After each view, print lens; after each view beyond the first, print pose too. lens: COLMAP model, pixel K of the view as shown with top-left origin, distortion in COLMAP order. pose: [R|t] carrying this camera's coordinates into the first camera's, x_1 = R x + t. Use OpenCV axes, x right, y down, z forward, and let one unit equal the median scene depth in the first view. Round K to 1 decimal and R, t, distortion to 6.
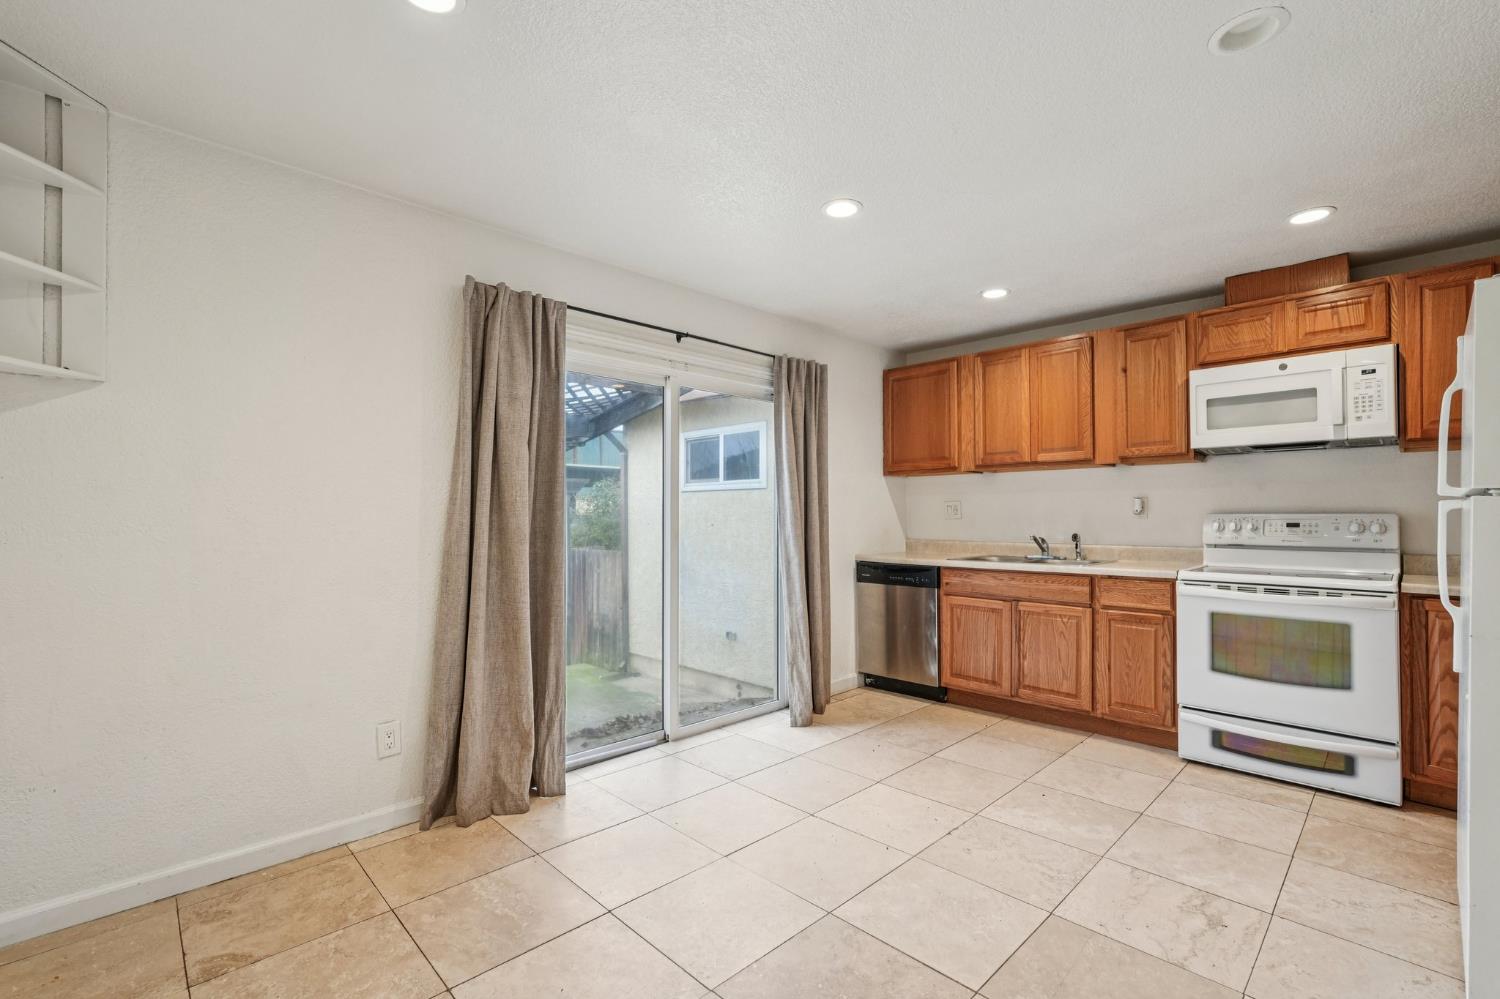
lens RADIAL K [[657.1, 0, 755.1], [0, 657.1, 510.6], [0, 0, 1]] dist [-0.022044, 0.014154]
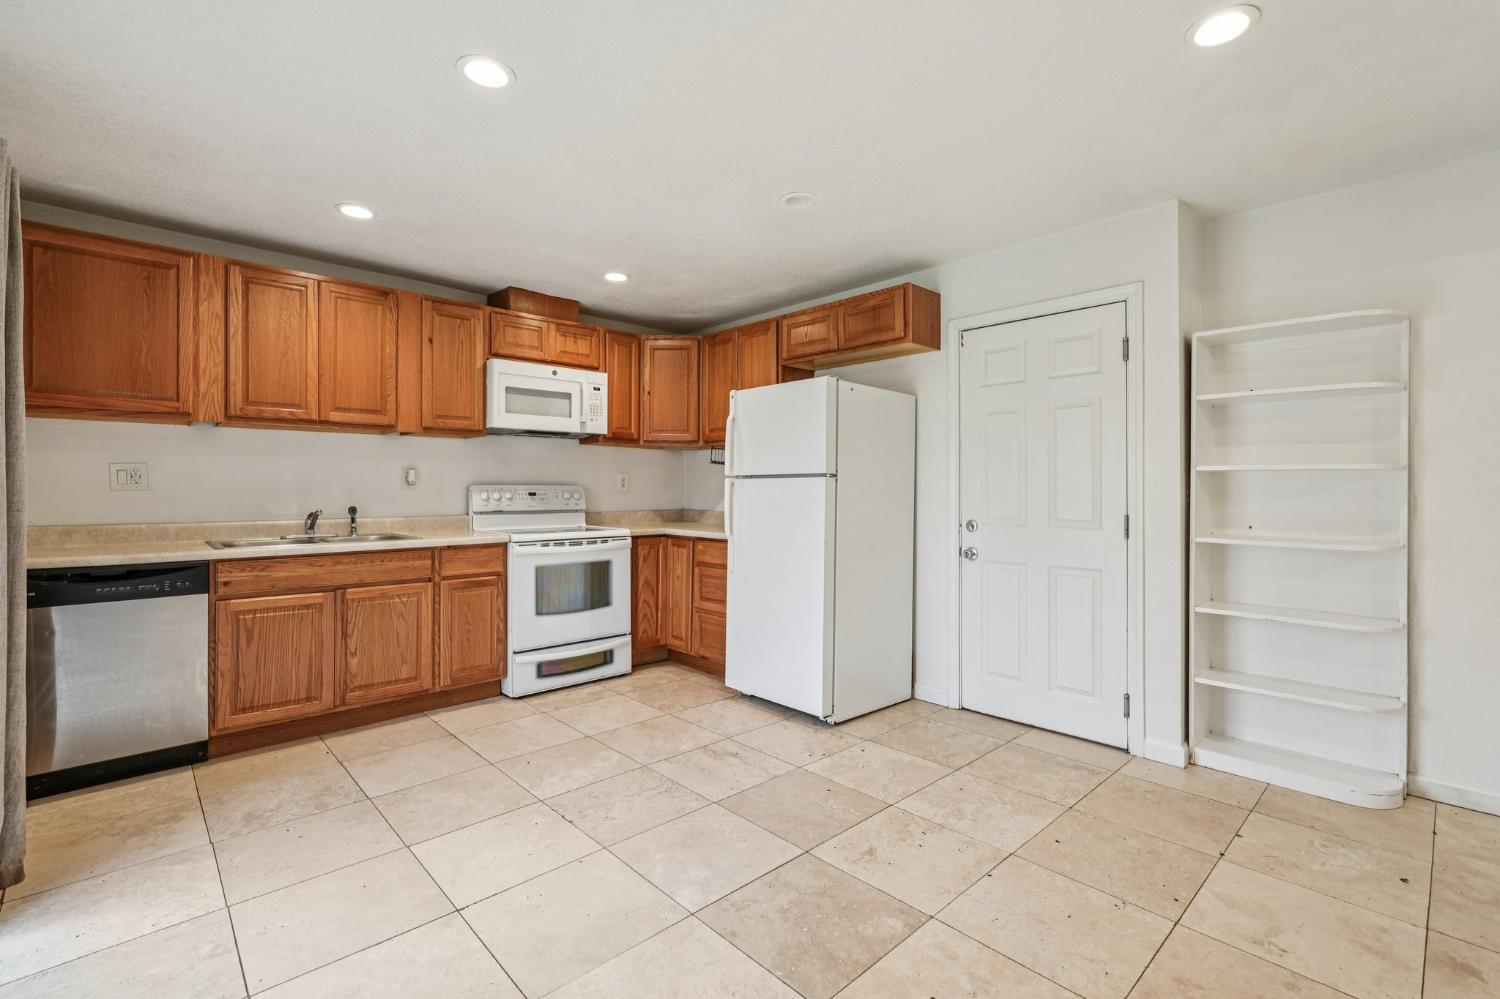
lens RADIAL K [[674.3, 0, 747.4], [0, 674.3, 488.9], [0, 0, 1]] dist [-0.002535, 0.000736]
pose [[0.034790, 0.001521, 0.999394, -0.478579], [-0.008850, 0.999960, -0.001214, 0.009222], [-0.999355, -0.008803, 0.034802, 0.513149]]
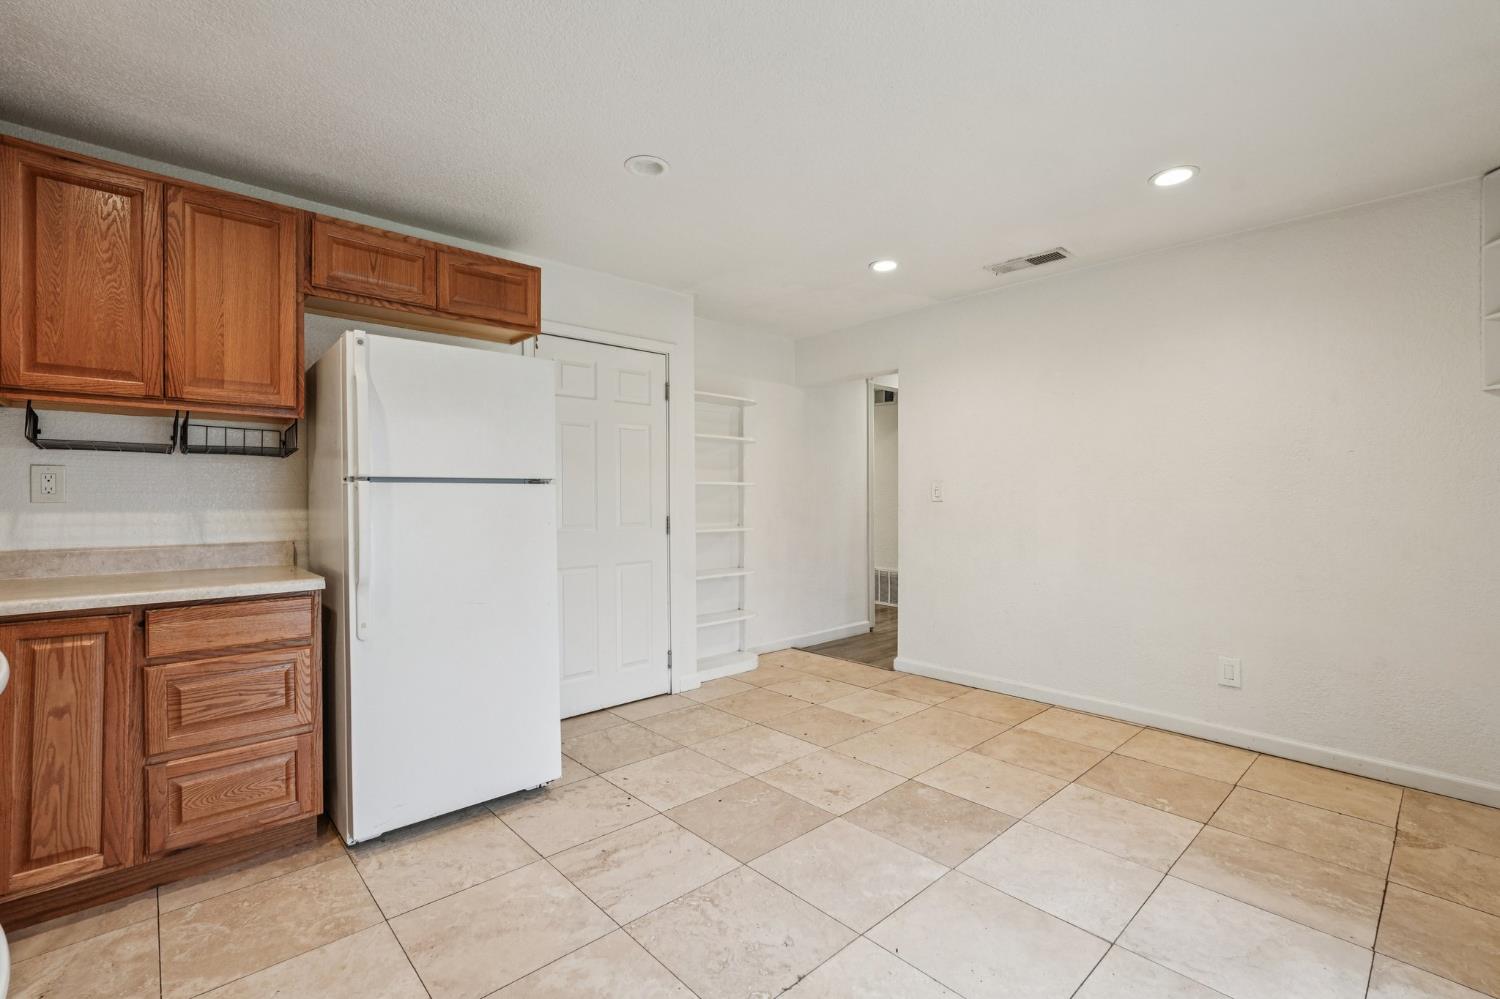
lens RADIAL K [[674.3, 0, 747.4], [0, 674.3, 488.9], [0, 0, 1]] dist [-0.002535, 0.000736]
pose [[-0.999409, 0.001780, 0.034335, 0.234467], [0.001241, 0.999876, -0.015697, 0.009109], [-0.034359, -0.015645, -0.999287, 1.212203]]
